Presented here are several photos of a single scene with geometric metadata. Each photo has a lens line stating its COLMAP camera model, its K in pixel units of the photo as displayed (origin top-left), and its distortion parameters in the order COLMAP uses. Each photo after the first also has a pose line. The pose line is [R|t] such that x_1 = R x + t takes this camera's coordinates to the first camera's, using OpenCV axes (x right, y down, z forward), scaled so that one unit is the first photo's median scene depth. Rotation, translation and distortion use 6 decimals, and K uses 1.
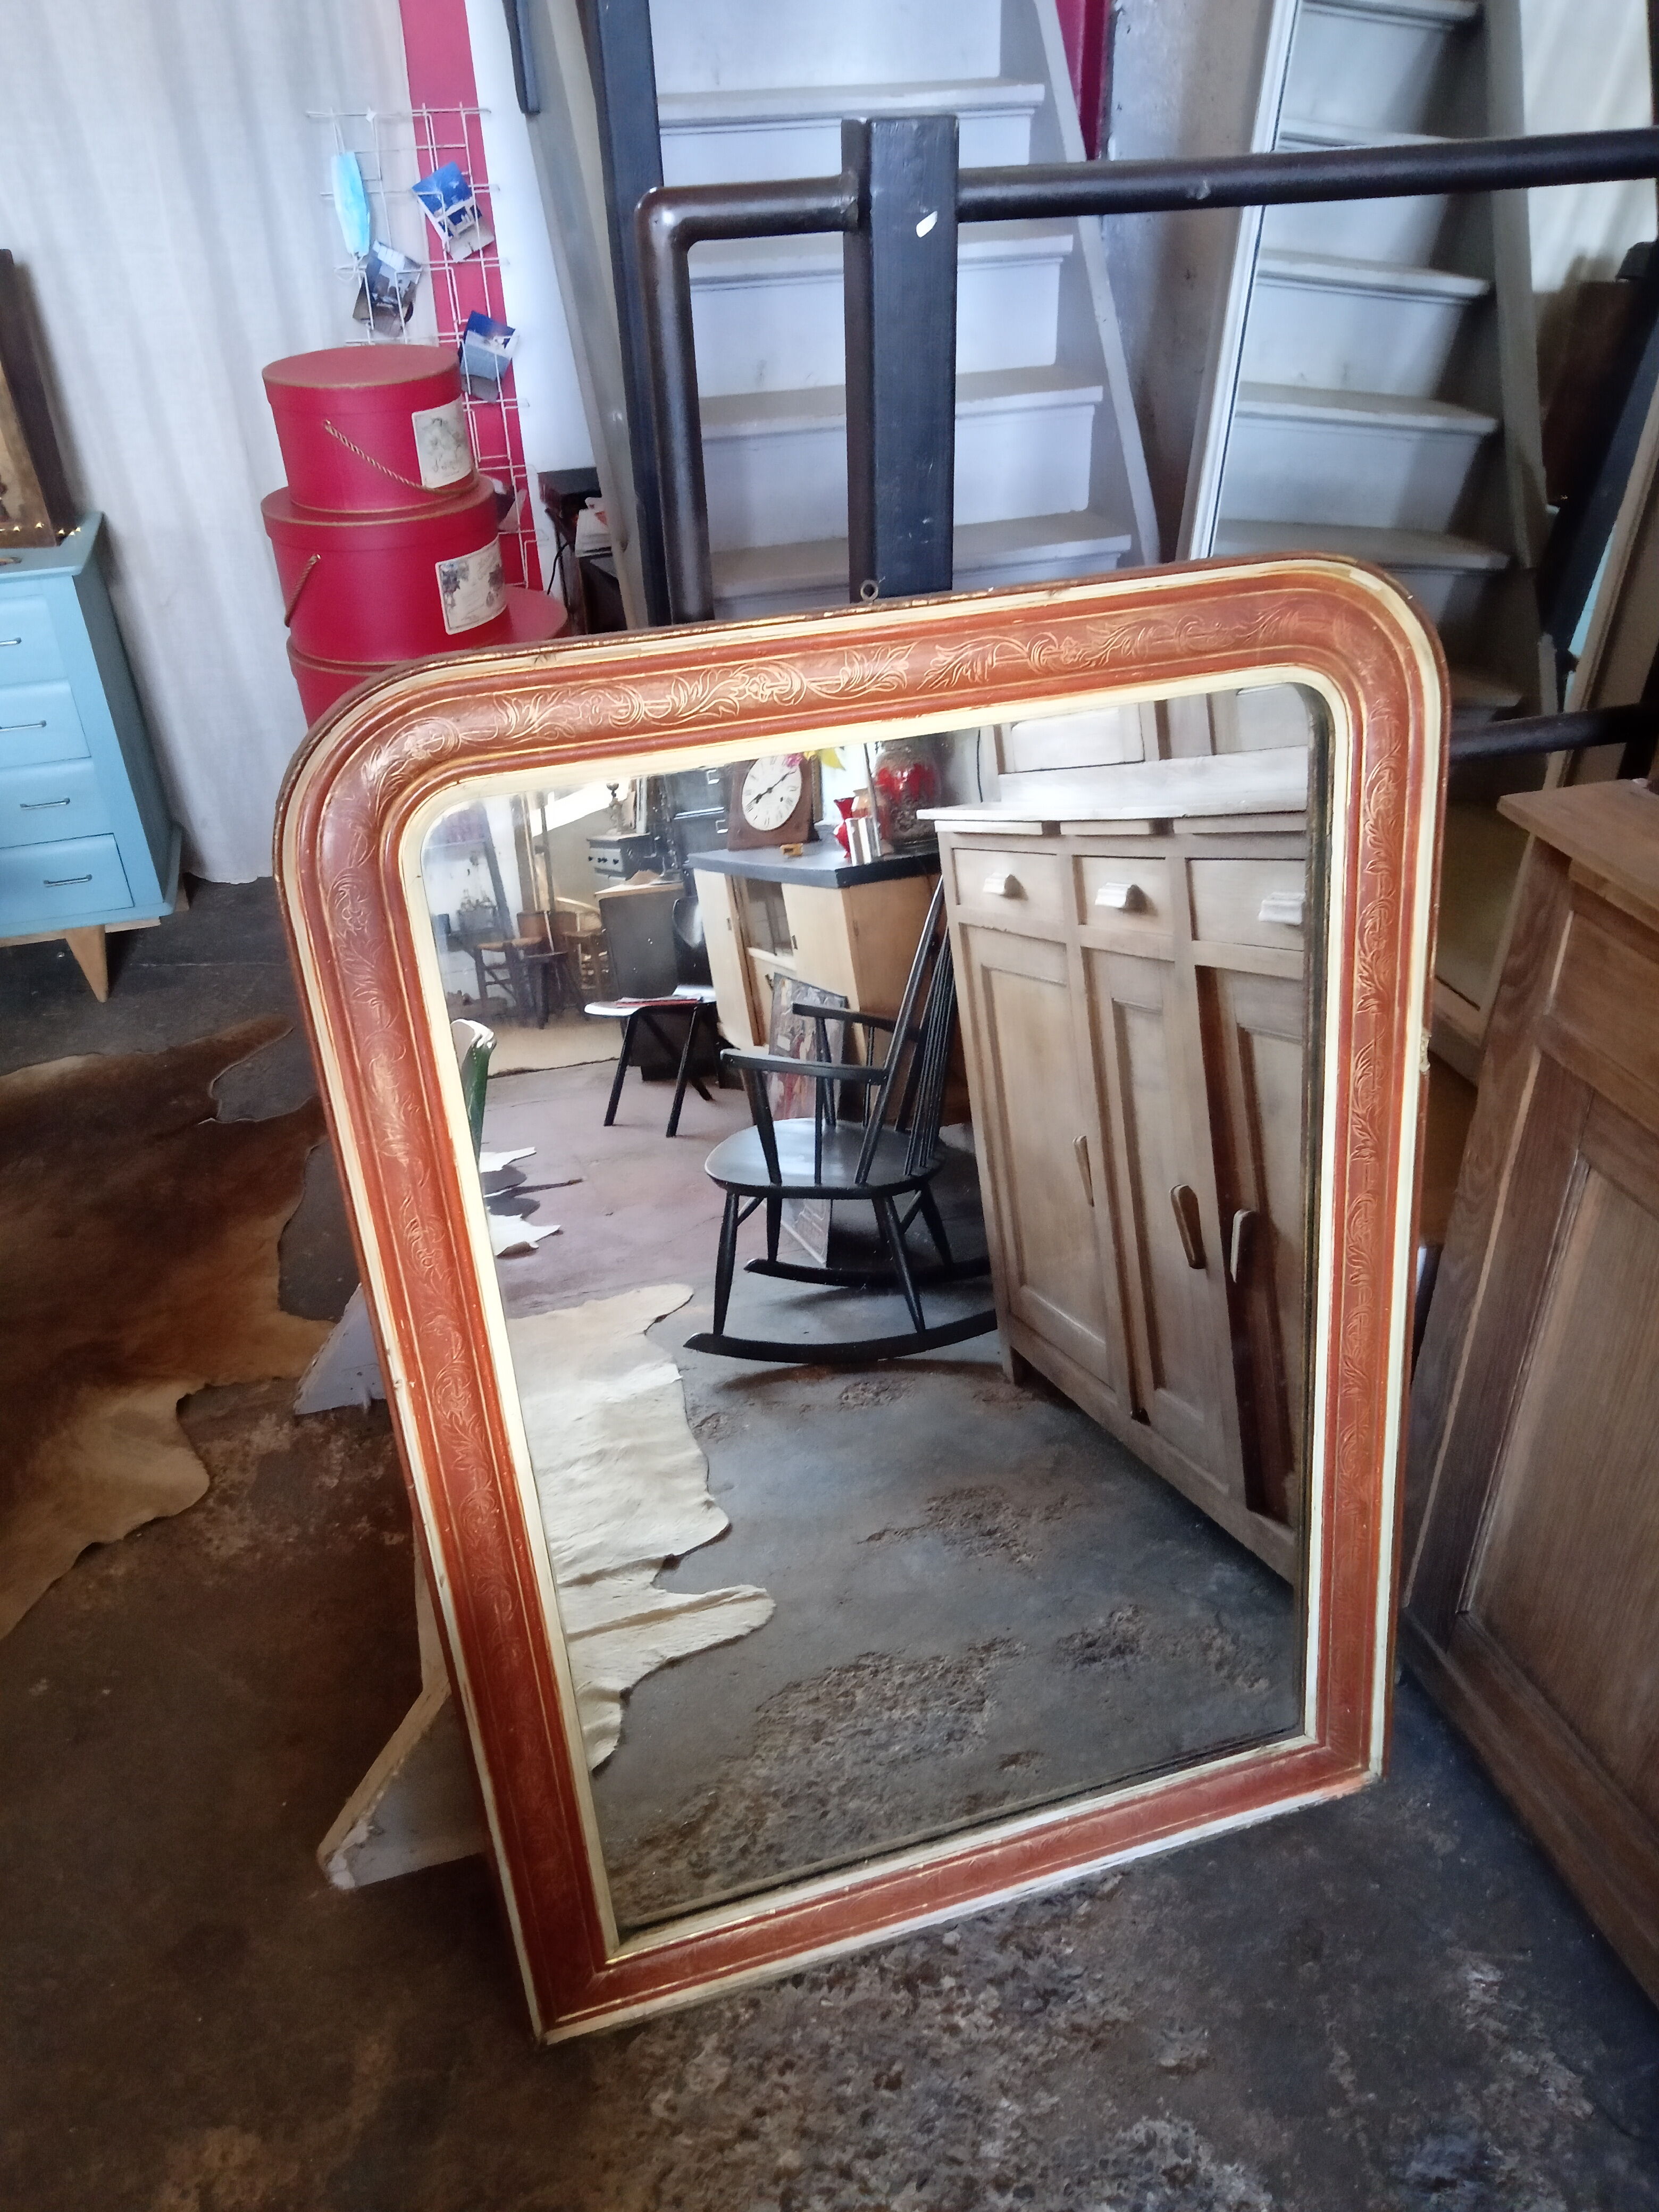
lens RADIAL K [[1656.3, 0, 824.2], [0, 1656.3, 1112.7], [0, 0, 1]] dist [0.021919, -0.003085]
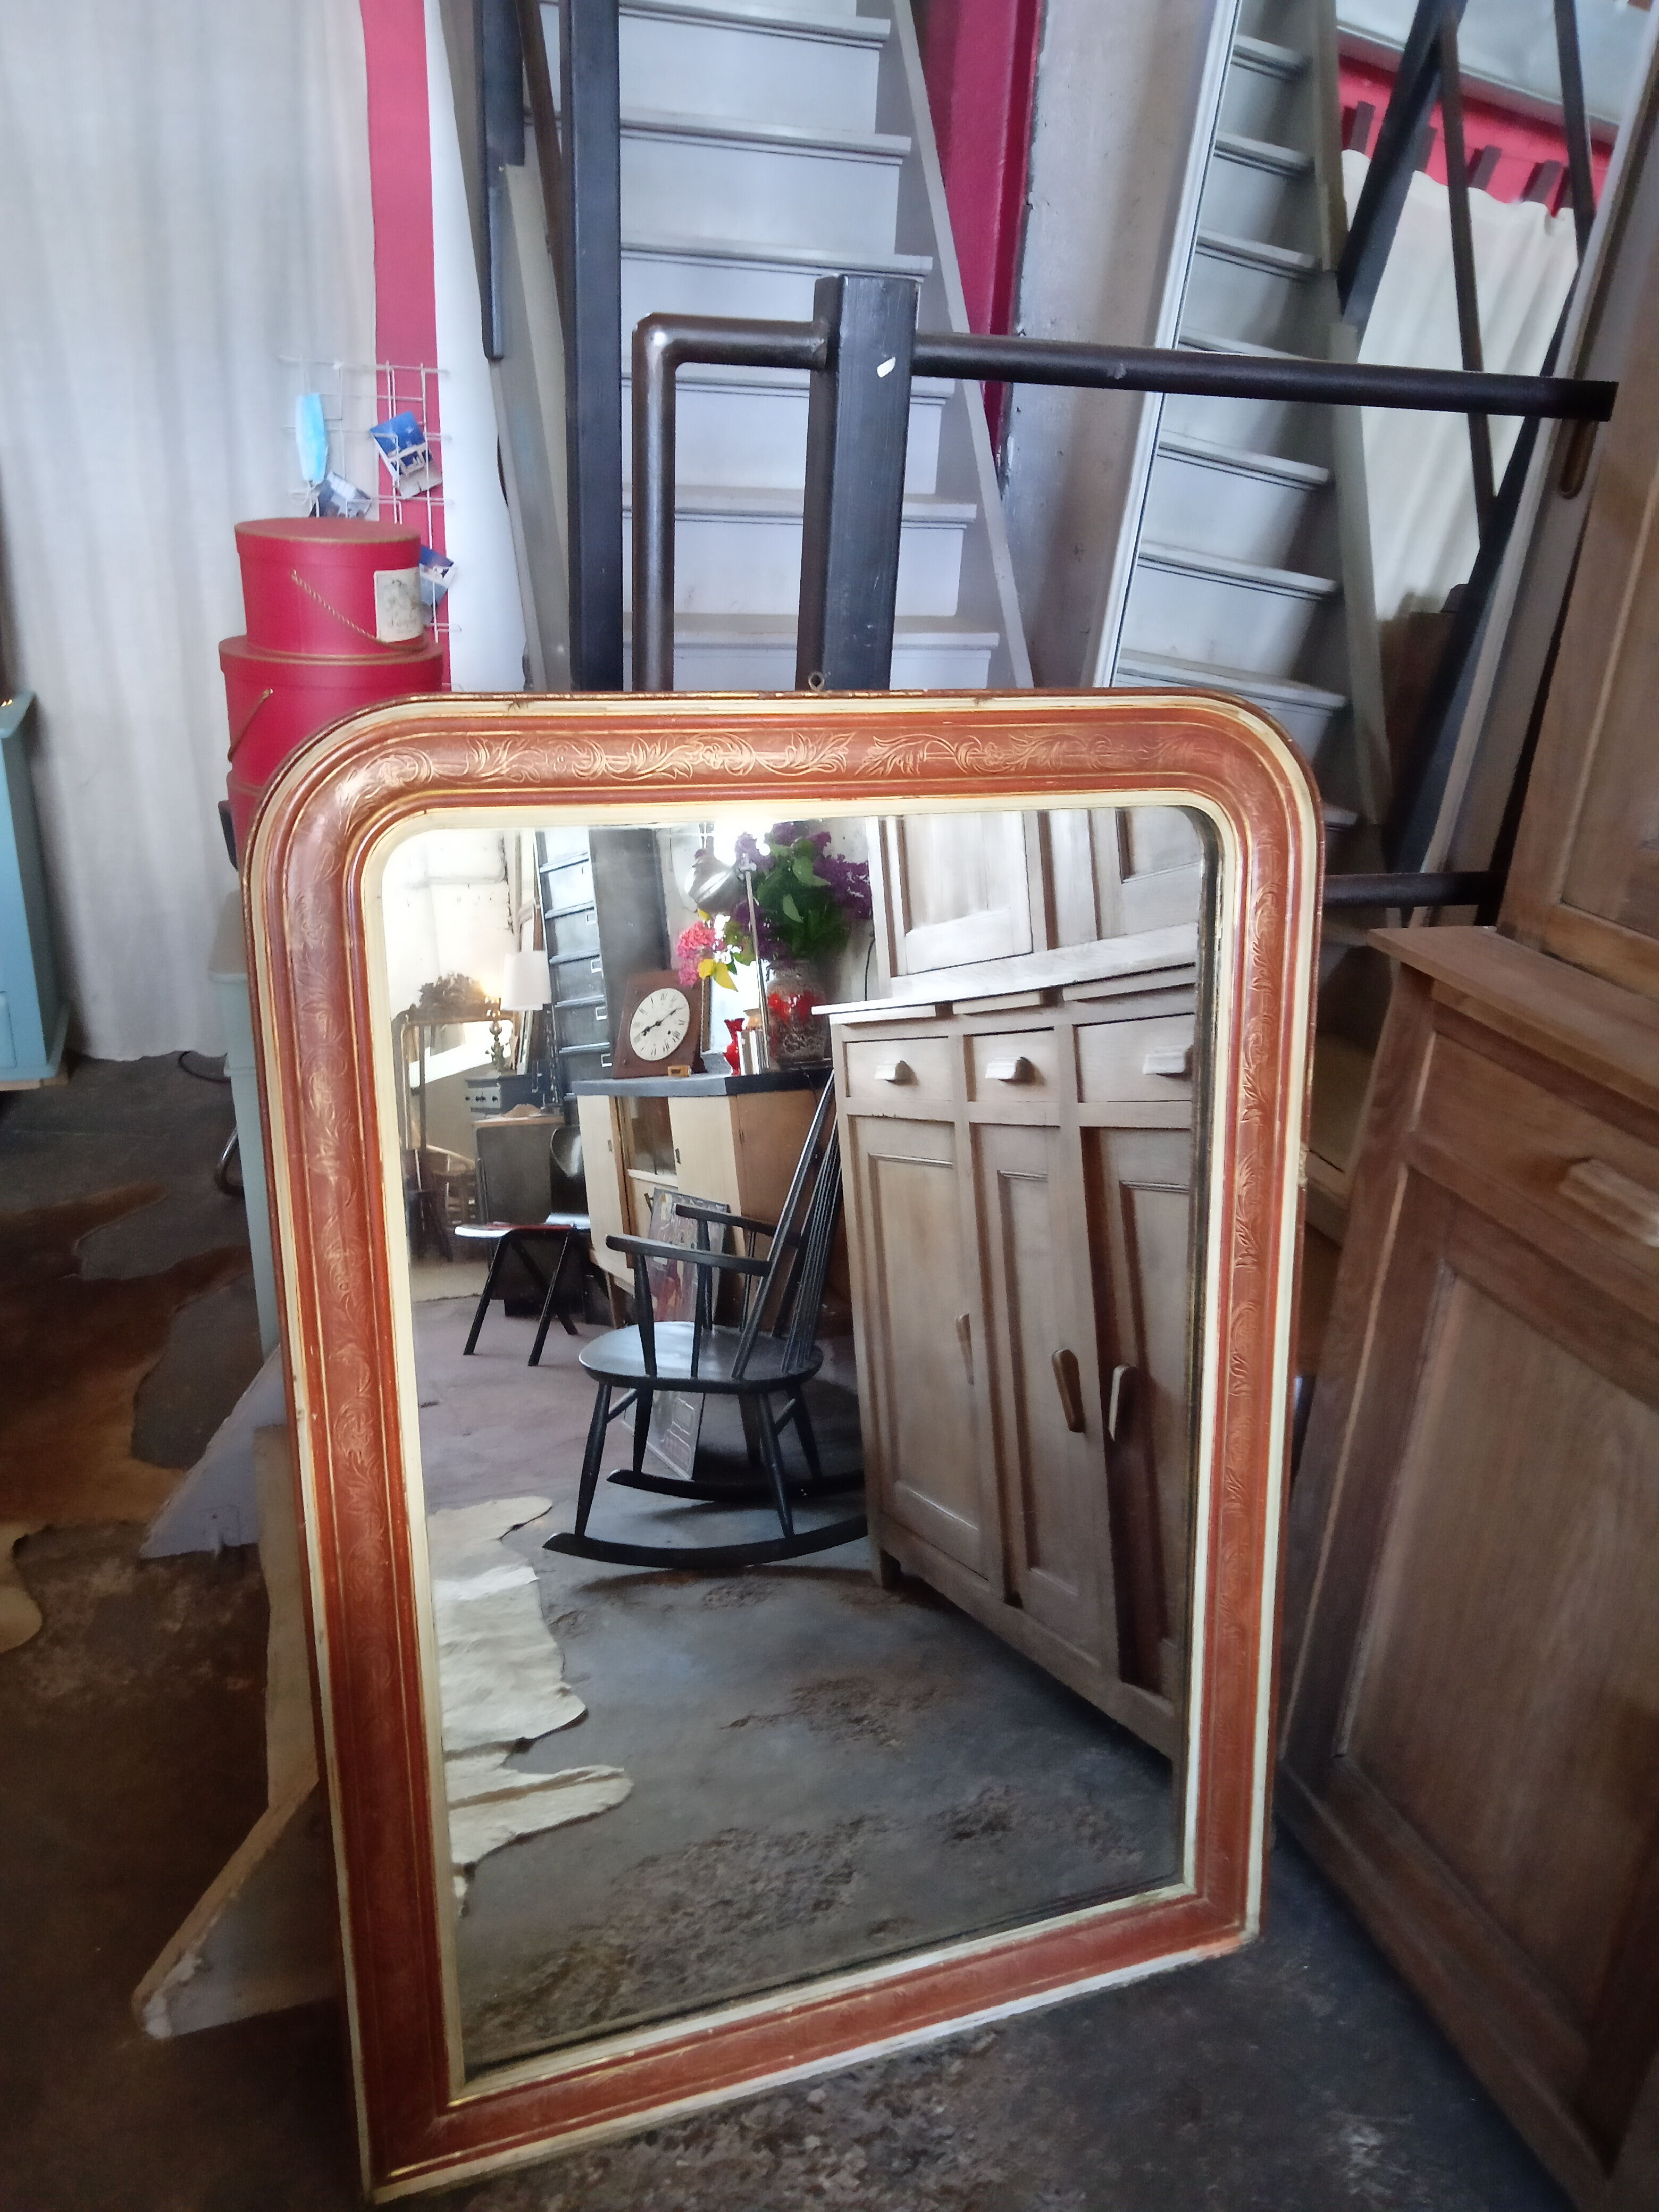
lens RADIAL K [[1664.0, 0, 819.5], [0, 1664.0, 1116.6], [0, 0, 1]] dist [0.021991, -0.005549]
pose [[0.995248, 0.058504, 0.077835, -0.028499], [-0.044032, 0.983382, -0.176126, 0.118294], [-0.086846, 0.171862, 0.981285, -0.026002]]
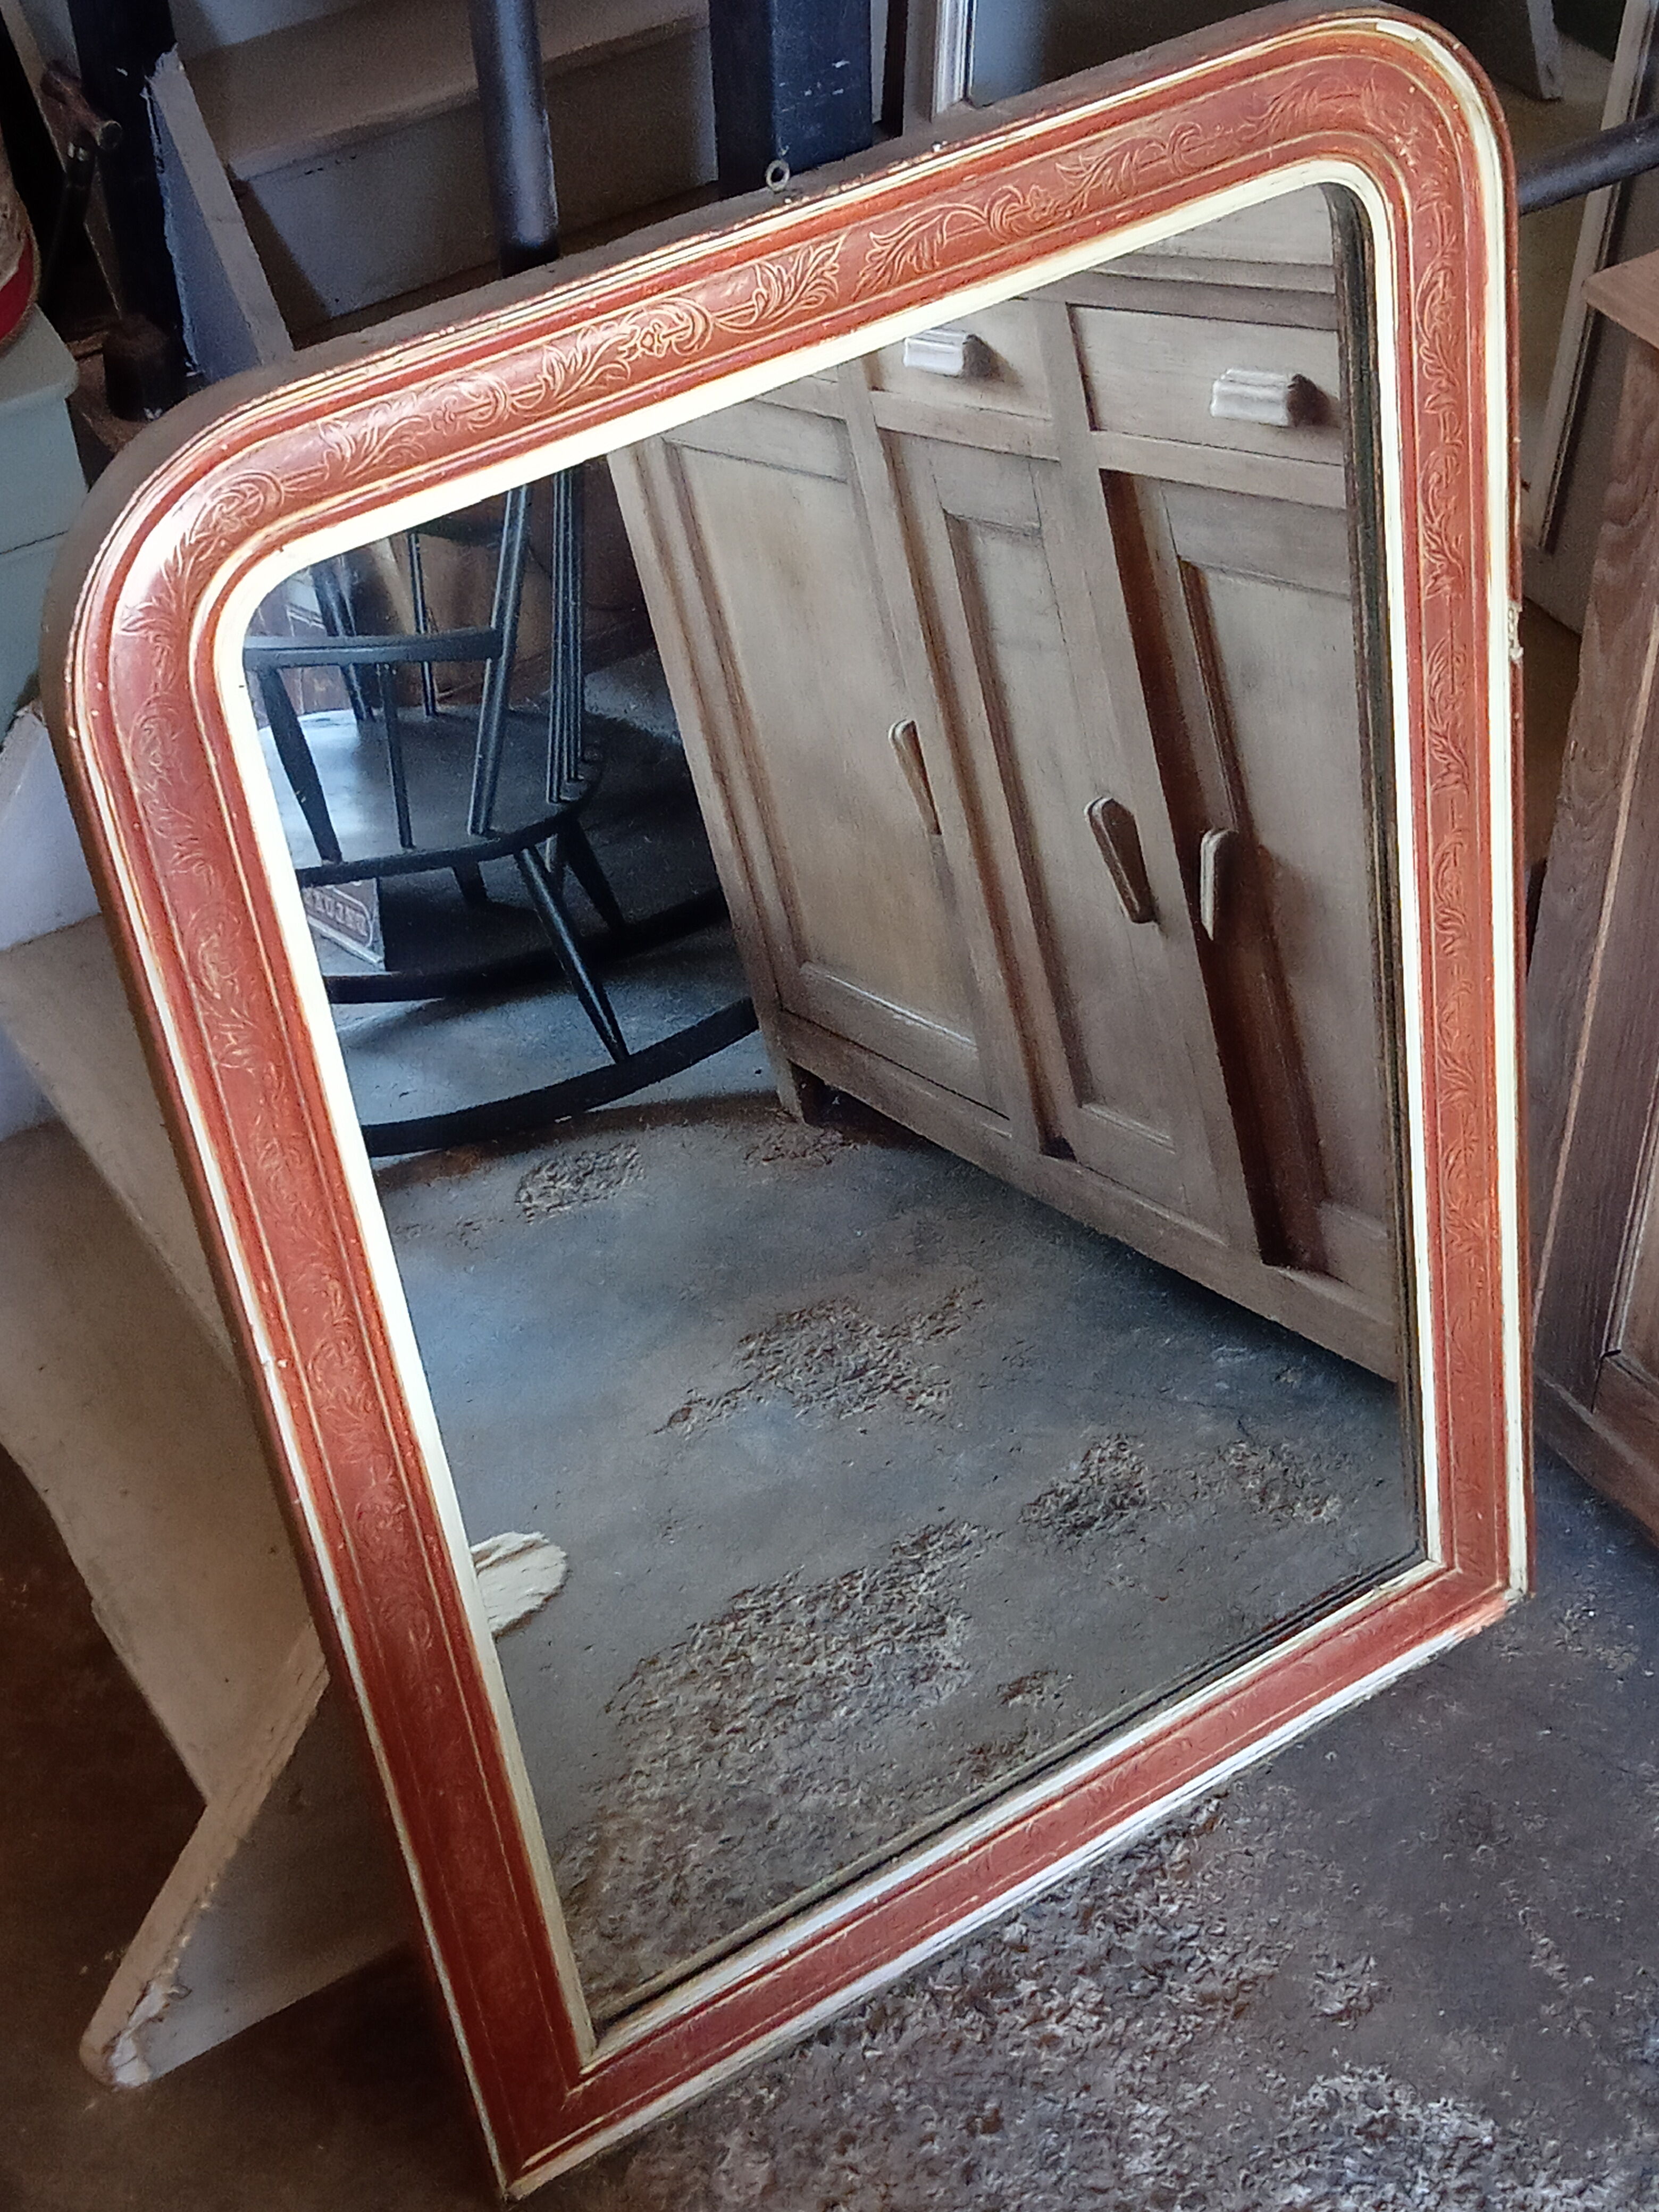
lens RADIAL K [[3422.4, 0, 815.7], [0, 3422.4, 1118.0], [0, 0, 1]] dist [0.158632, -0.639212]
pose [[0.960701, -0.191529, 0.200925, -0.239494], [0.151530, 0.968314, 0.198511, -0.154453], [-0.232579, -0.160264, 0.959282, -0.353660]]
